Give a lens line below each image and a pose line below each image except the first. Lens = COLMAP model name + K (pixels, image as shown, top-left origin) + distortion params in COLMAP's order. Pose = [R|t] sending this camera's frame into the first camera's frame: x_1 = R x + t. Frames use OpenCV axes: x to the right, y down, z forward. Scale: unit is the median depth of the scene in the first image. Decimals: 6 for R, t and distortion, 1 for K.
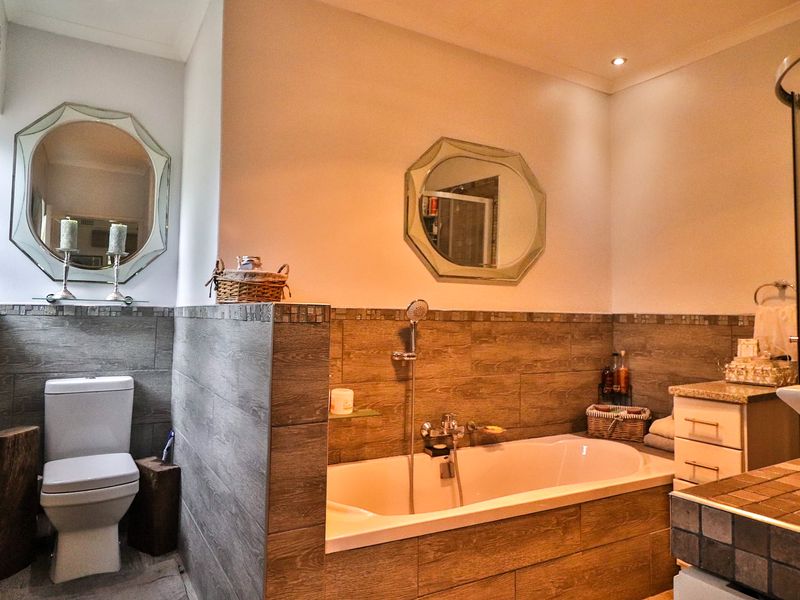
lens RADIAL K [[534.4, 0, 400.0], [0, 534.4, 298.2], [0, 0, 1]] dist [-0.021902, 0.001362]
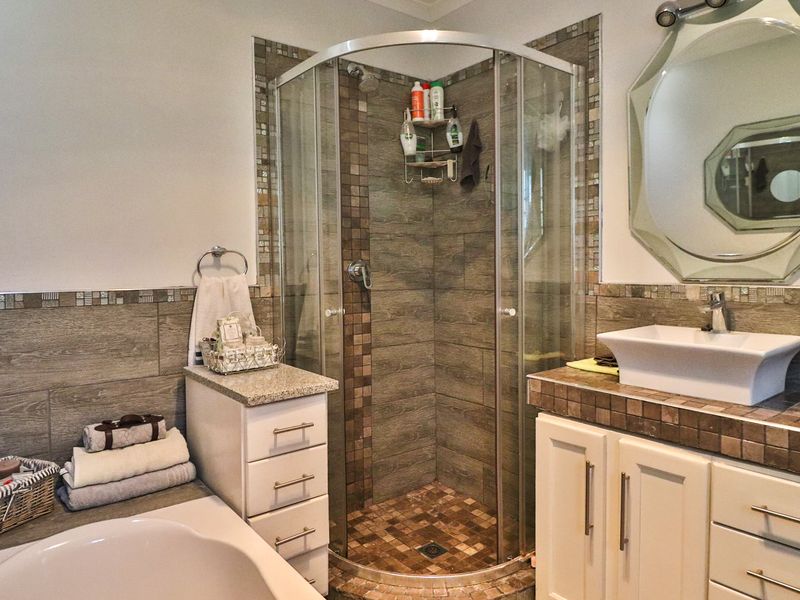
lens RADIAL K [[534.4, 0, 400.3], [0, 534.4, 296.6], [0, 0, 1]] dist [-0.021902, 0.001362]
pose [[-0.159447, -0.071209, 0.984635, -0.175423], [-0.020730, 0.997417, 0.068777, -0.016171], [-0.986989, -0.009445, -0.160511, 0.749178]]
